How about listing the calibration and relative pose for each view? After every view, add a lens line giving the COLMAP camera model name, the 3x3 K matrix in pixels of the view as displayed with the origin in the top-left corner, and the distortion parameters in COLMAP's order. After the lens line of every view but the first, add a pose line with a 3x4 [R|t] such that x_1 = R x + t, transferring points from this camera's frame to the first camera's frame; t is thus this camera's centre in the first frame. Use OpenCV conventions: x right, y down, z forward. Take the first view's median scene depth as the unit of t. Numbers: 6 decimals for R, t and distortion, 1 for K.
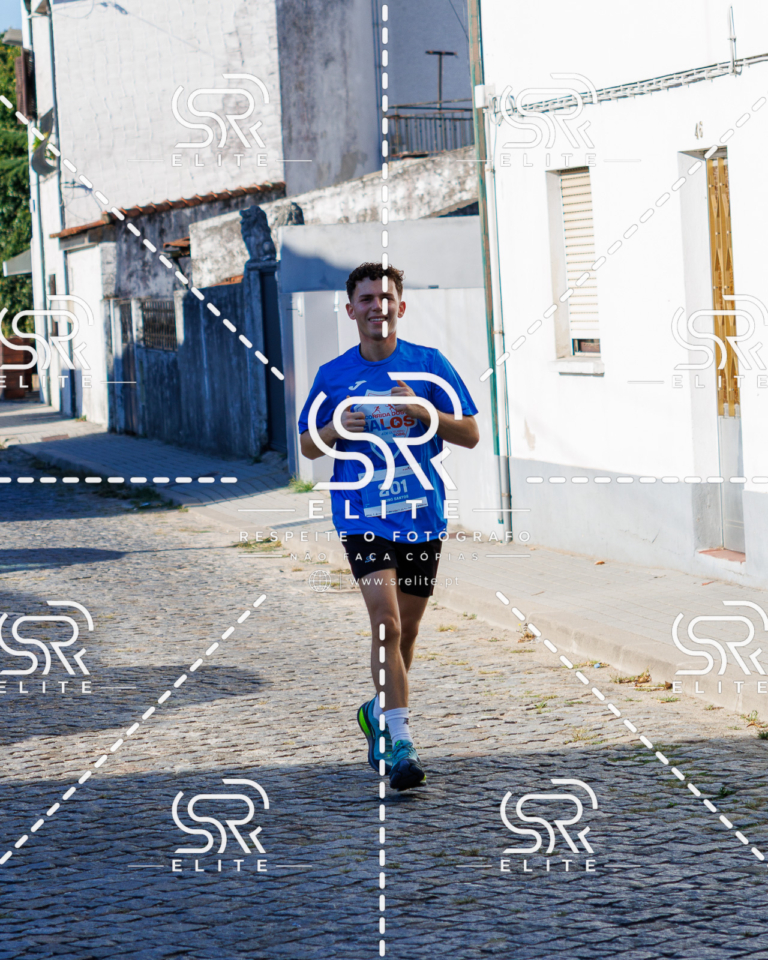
lens RADIAL K [[6475.7, 0, 384.0], [0, 6475.7, 480.0], [0, 0, 1]] dist [-0.122833, 9.744667]
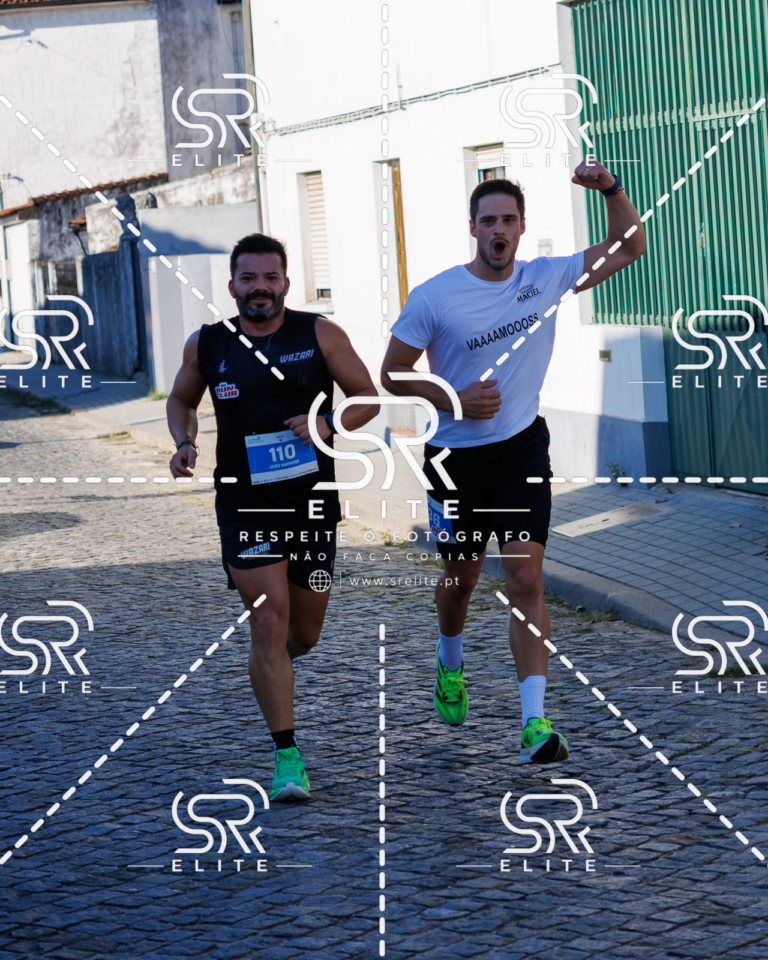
lens RADIAL K [[5033.5, 0, 516.2], [0, 5033.5, 317.5], [0, 0, 1]] dist [0.225682, 0.988925]
pose [[0.998773, -0.015657, 0.046973, 0.018268], [0.016377, 0.999753, -0.014993, 0.002104], [-0.046727, 0.015744, 0.998784, -0.114735]]
